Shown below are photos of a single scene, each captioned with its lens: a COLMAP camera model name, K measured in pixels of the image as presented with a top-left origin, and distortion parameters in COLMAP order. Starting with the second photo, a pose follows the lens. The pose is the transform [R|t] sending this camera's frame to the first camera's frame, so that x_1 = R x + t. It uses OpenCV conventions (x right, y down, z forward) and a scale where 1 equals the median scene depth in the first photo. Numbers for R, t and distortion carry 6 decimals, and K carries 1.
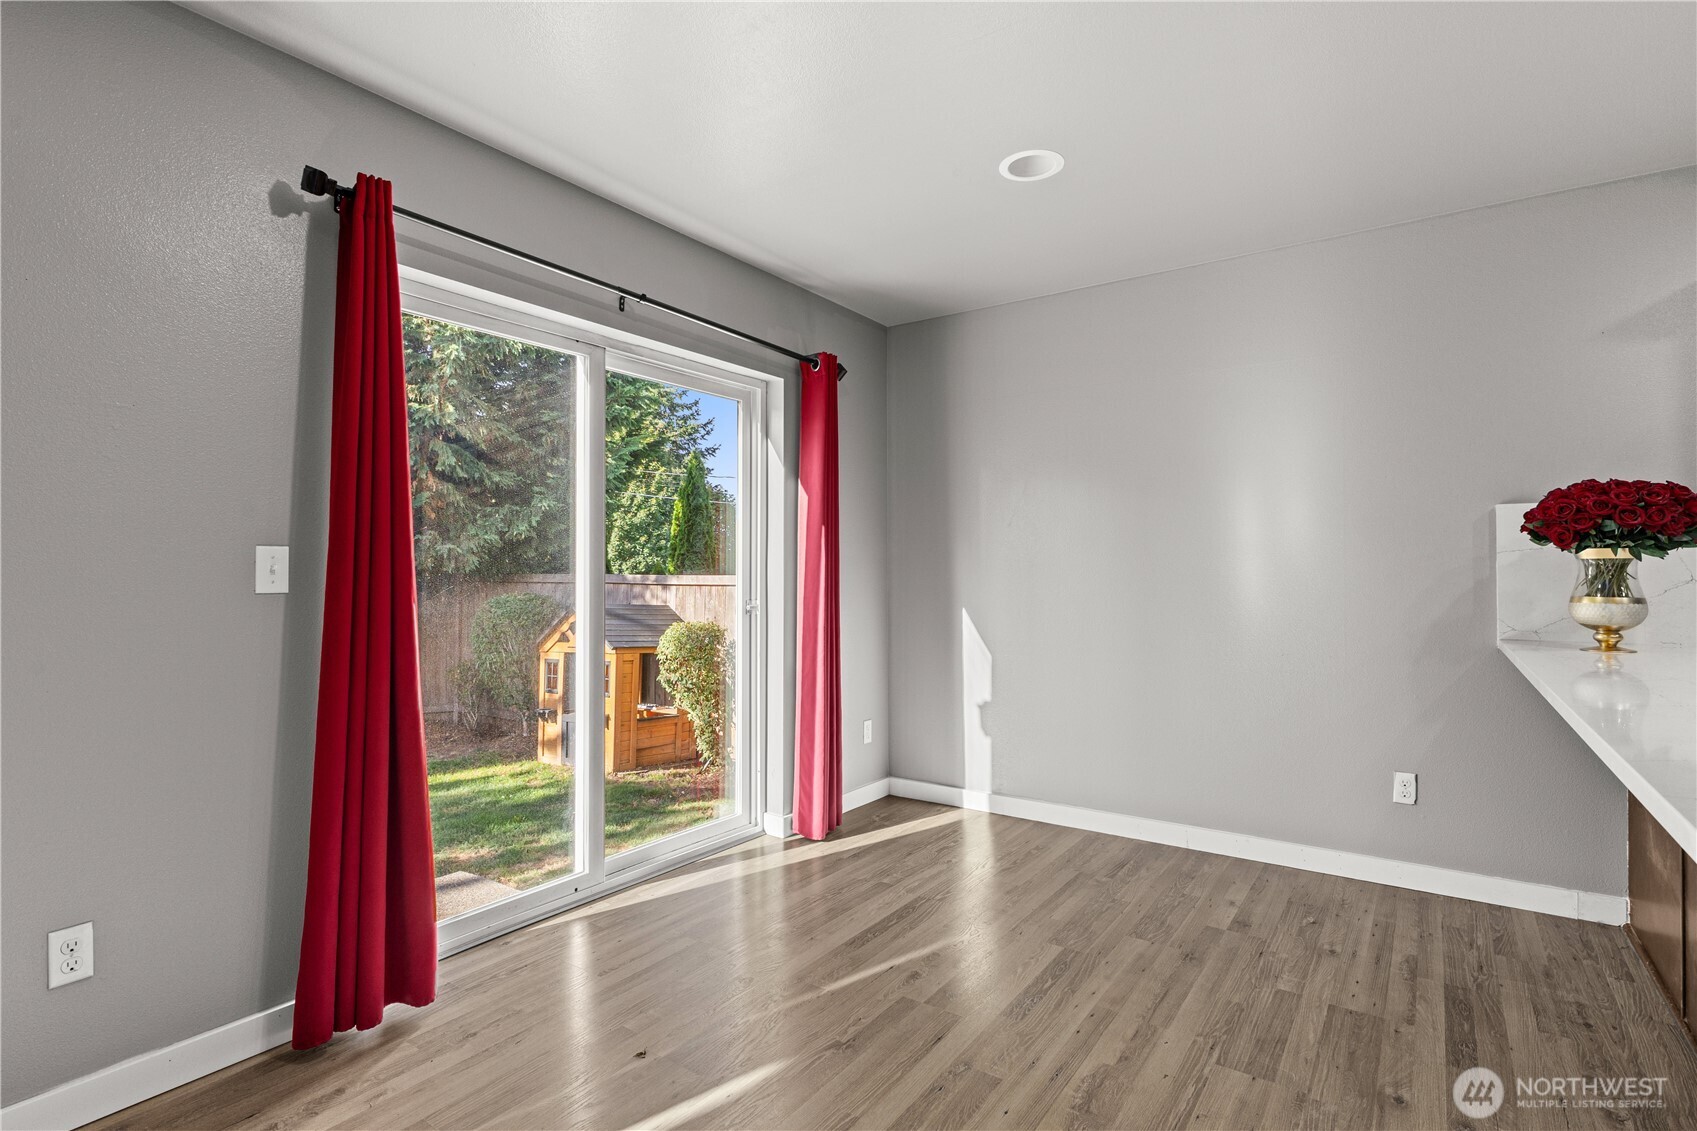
lens RADIAL K [[827.7, 0, 849.7], [0, 827.7, 564.9], [0, 0, 1]] dist [0.005914, 0.000339]
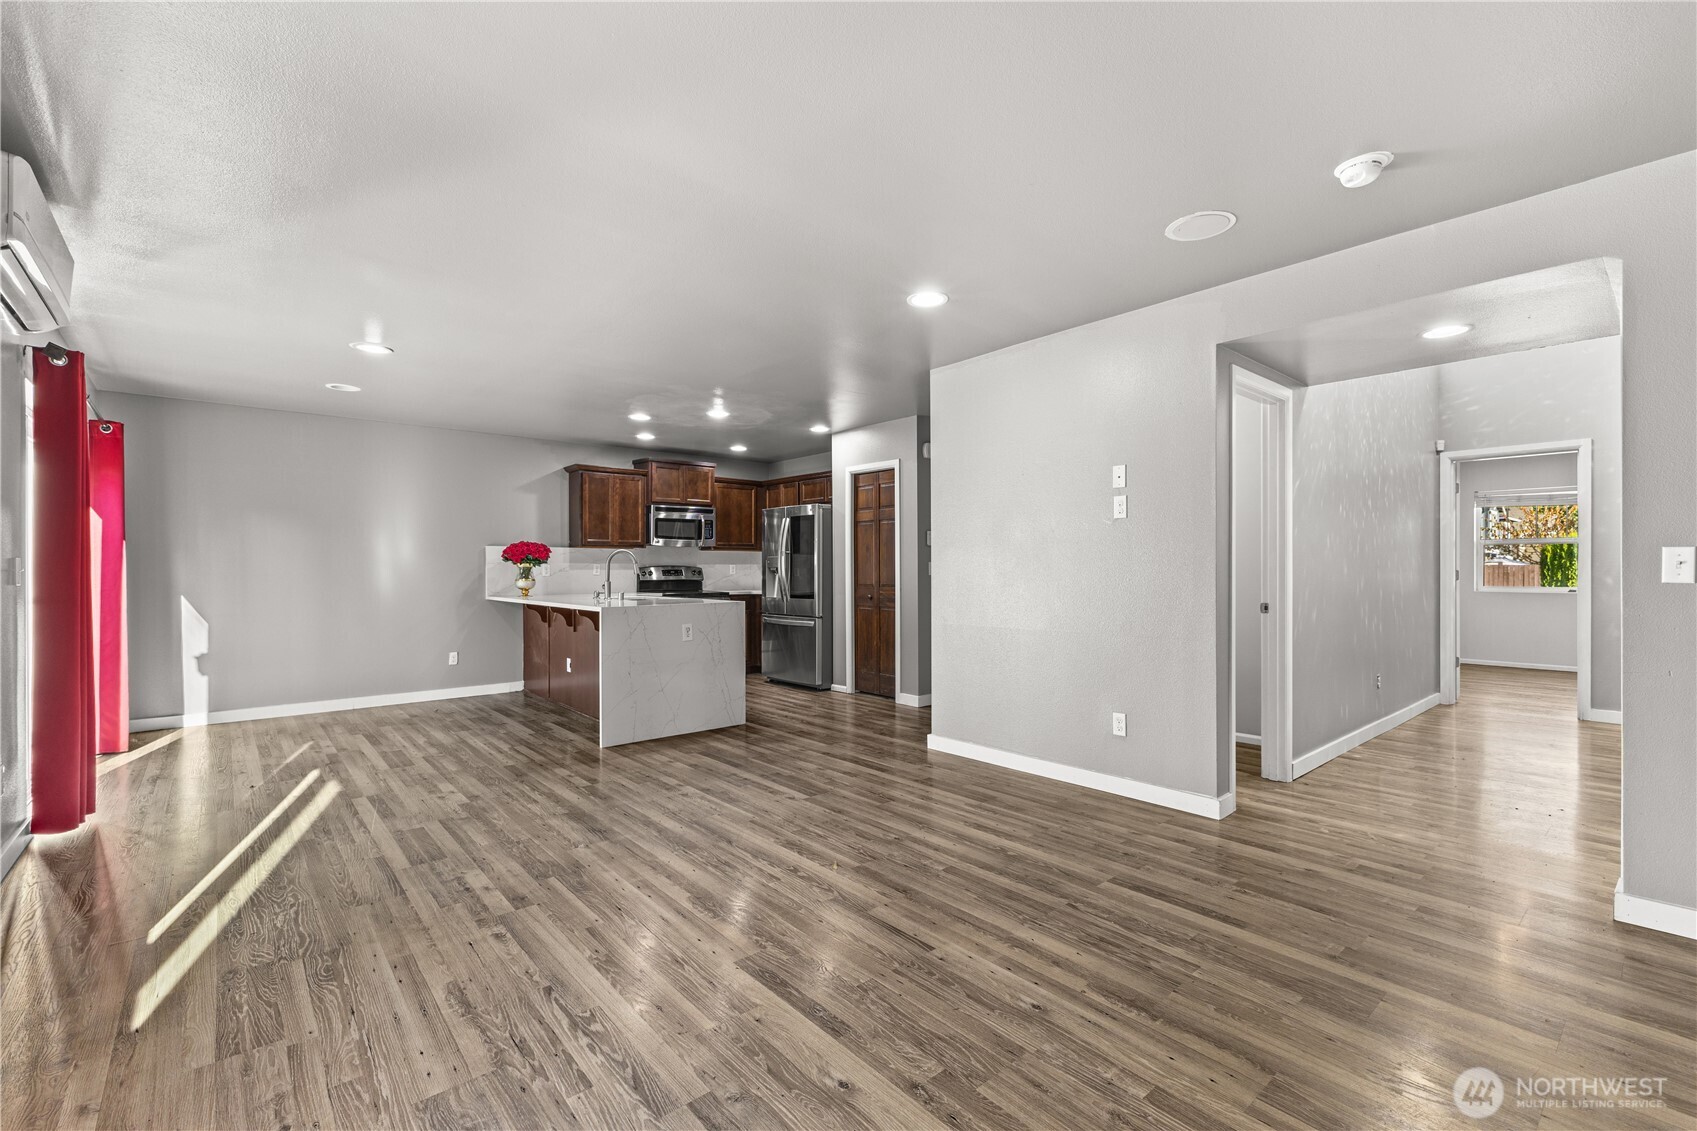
lens RADIAL K [[734.4, 0, 854.6], [0, 734.4, 573.7], [0, 0, 1]] dist [0.005414, -0.001687]
pose [[0.245914, -0.006498, 0.969270, -1.289949], [-0.007008, 0.999939, 0.008482, -0.011402], [-0.969266, -0.008879, 0.245853, -0.769340]]
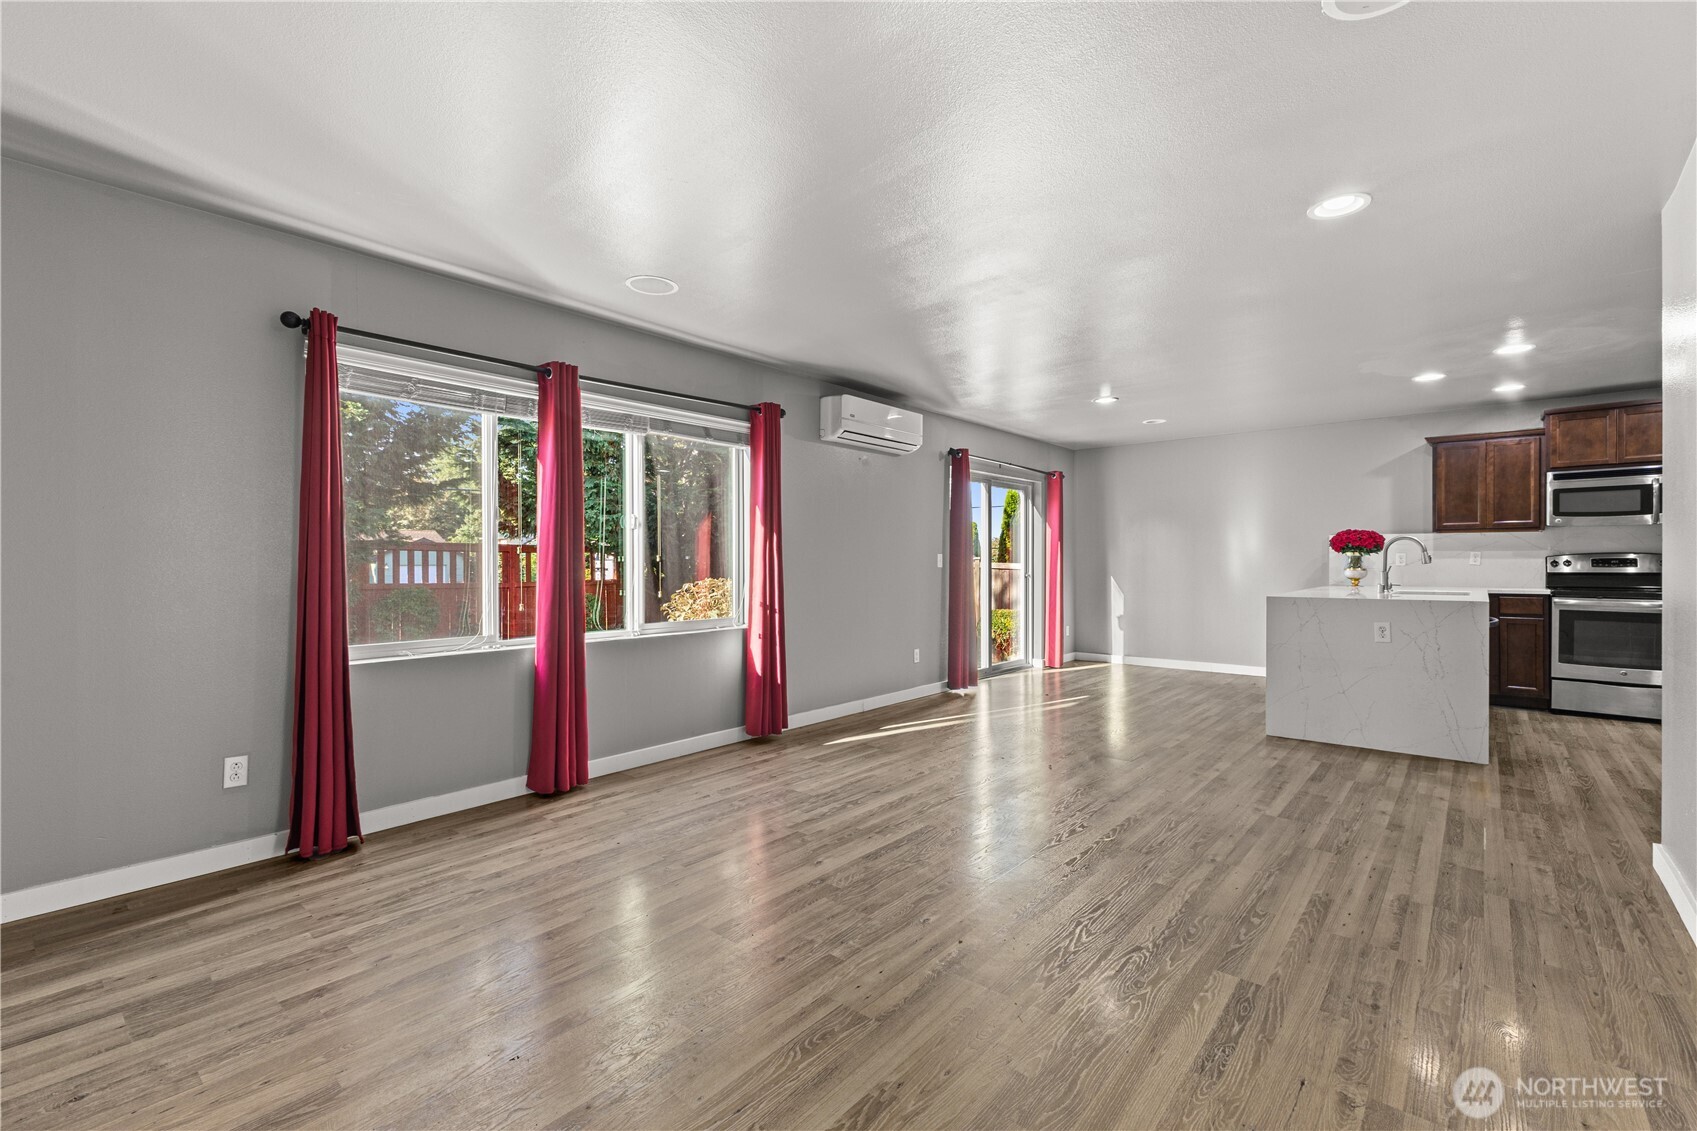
lens RADIAL K [[734.4, 0, 842.3], [0, 734.4, 565.0], [0, 0, 1]] dist [0.005414, -0.001687]
pose [[0.994327, -0.003061, -0.106322, -0.573715], [0.004804, 0.999858, 0.016140, -0.021860], [0.106258, -0.016560, 0.994201, -1.625994]]
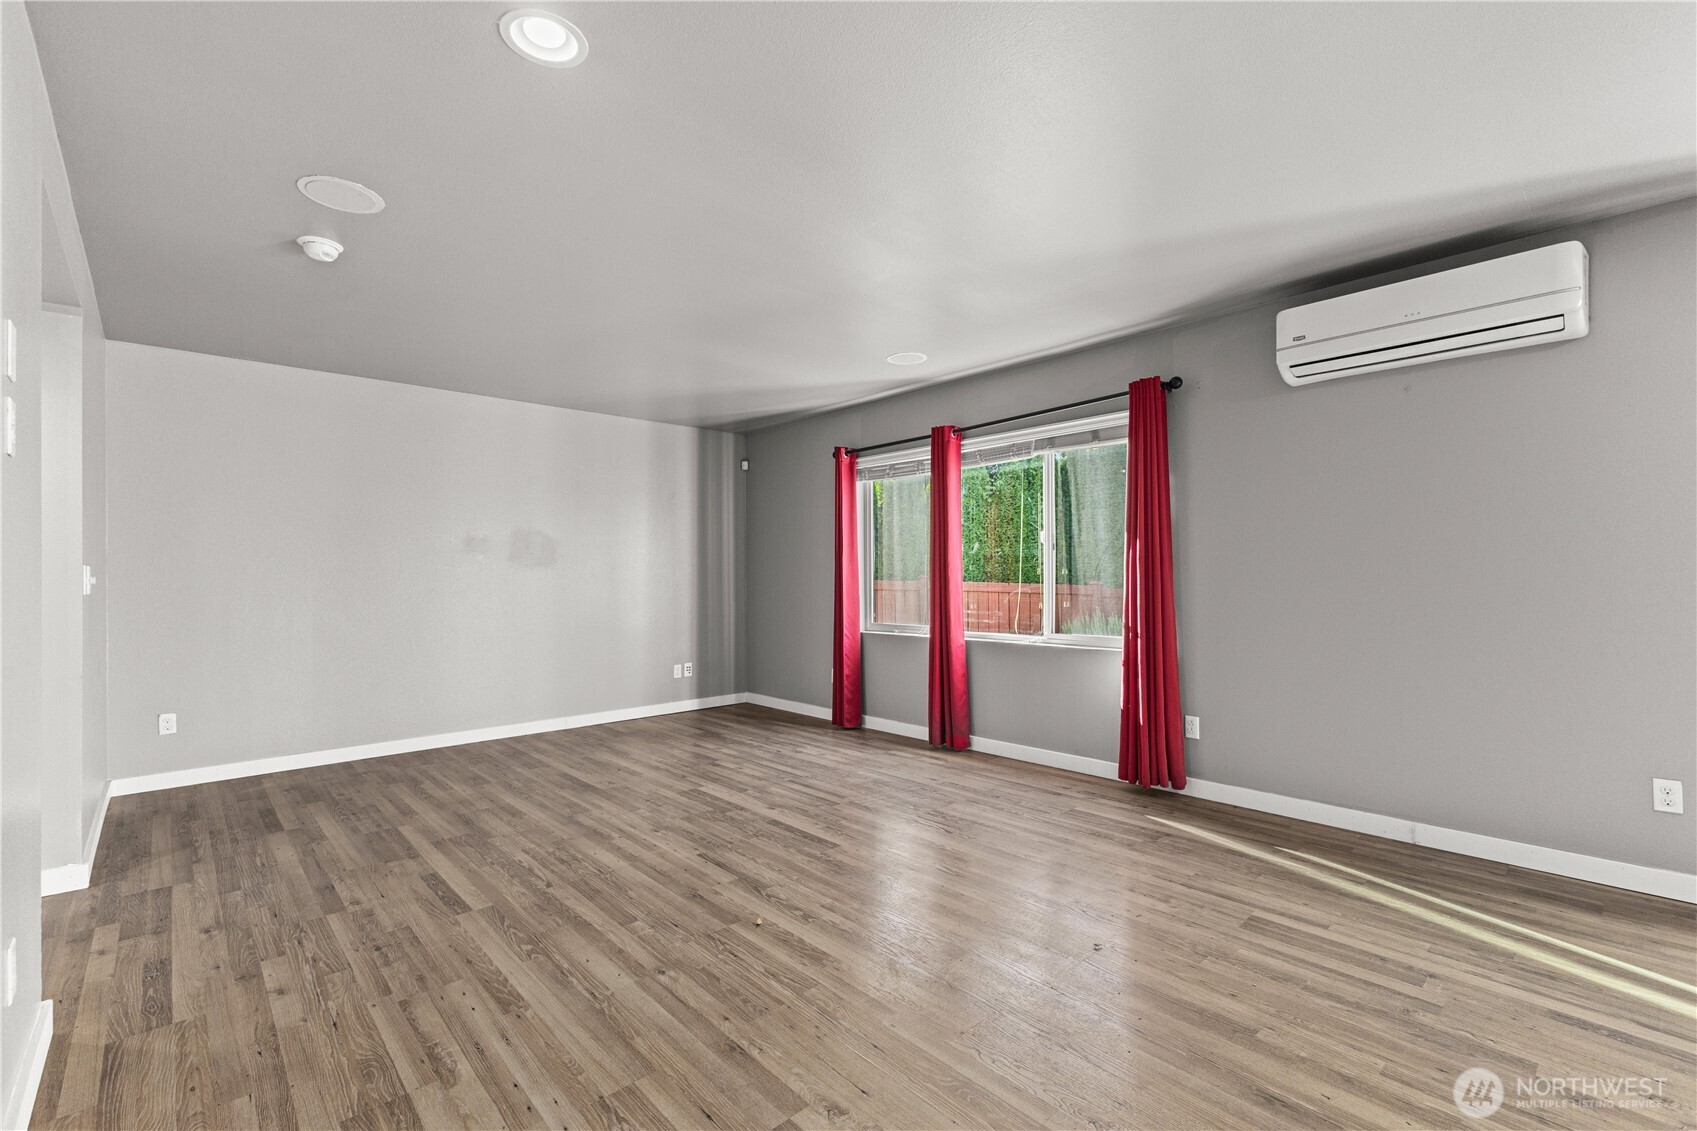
lens RADIAL K [[734.4, 0, 860.0], [0, 734.4, 570.7], [0, 0, 1]] dist [0.005414, -0.001687]
pose [[-0.206673, -0.006894, -0.978386, 0.552470], [0.018258, 0.999774, -0.010902, -0.003026], [0.978240, -0.020116, -0.206500, -0.181142]]
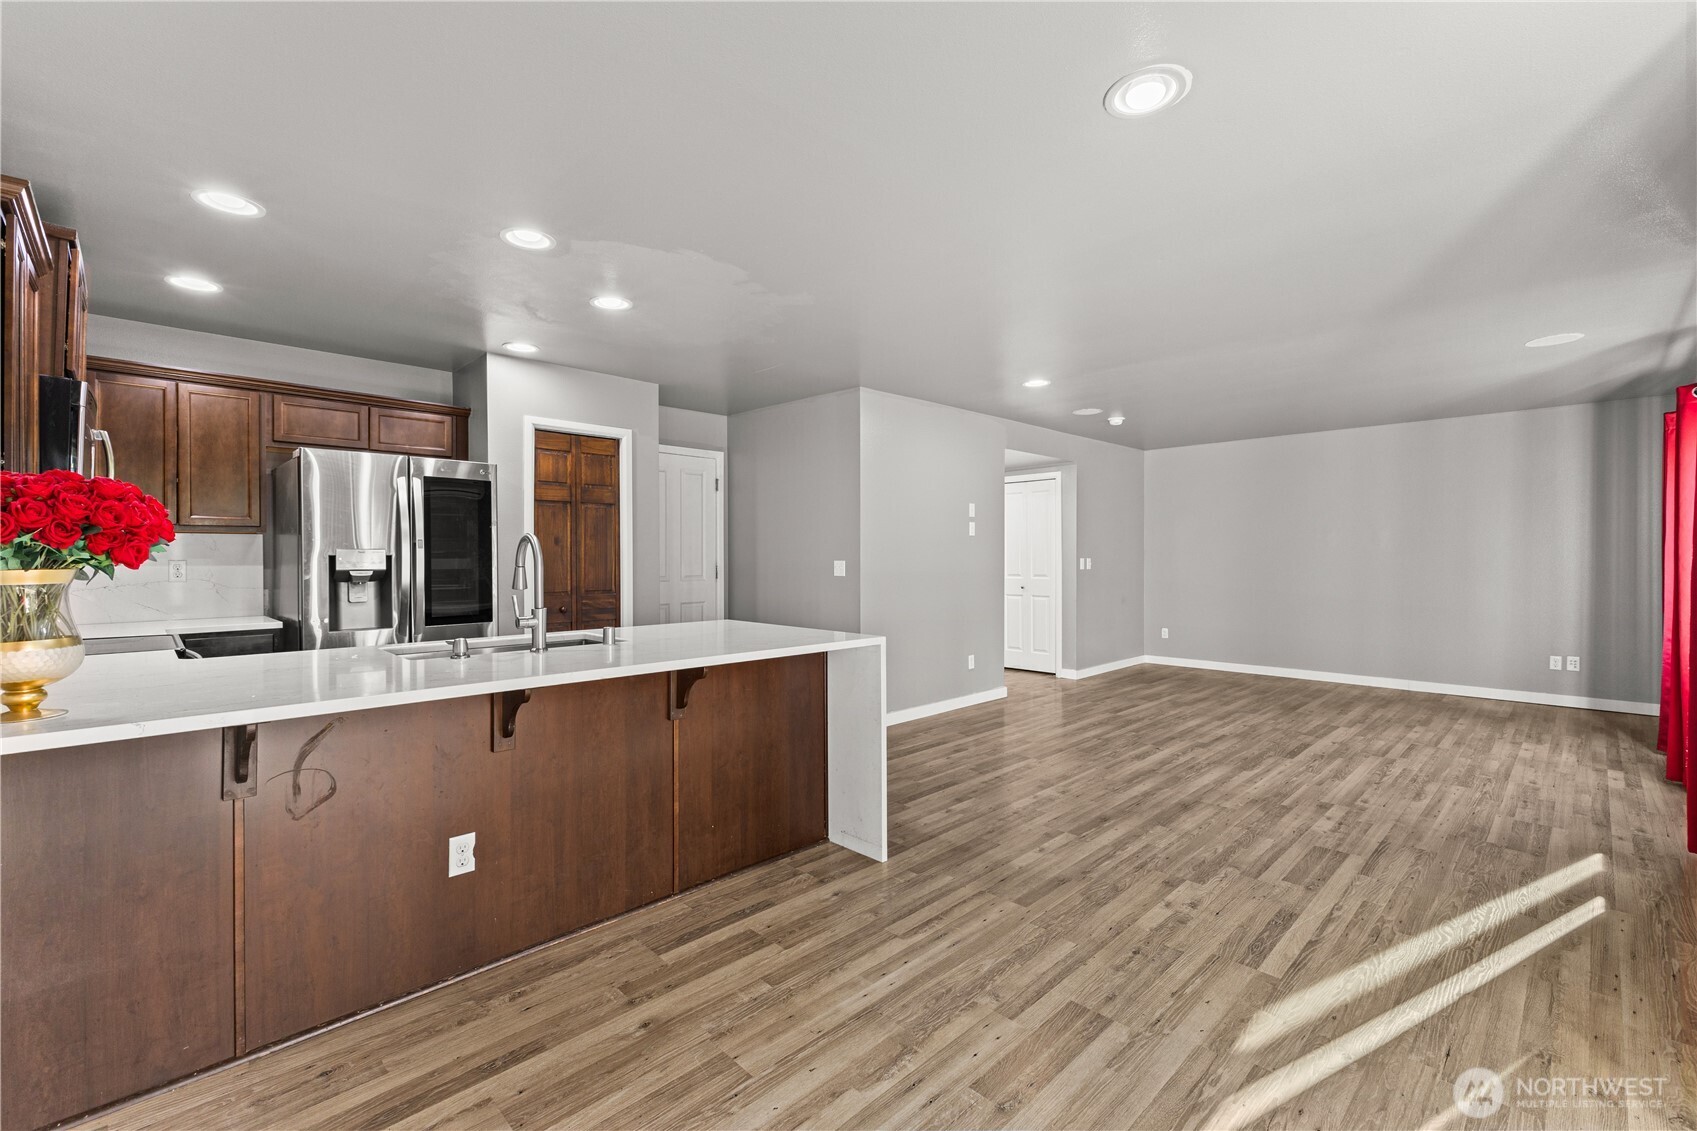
lens RADIAL K [[734.4, 0, 842.9], [0, 734.4, 559.4], [0, 0, 1]] dist [0.005414, -0.001687]
pose [[-0.982913, 0.000770, 0.184069, 0.116534], [-0.000181, 0.999987, -0.005154, -0.022555], [-0.184071, -0.005100, -0.982900, 1.334874]]
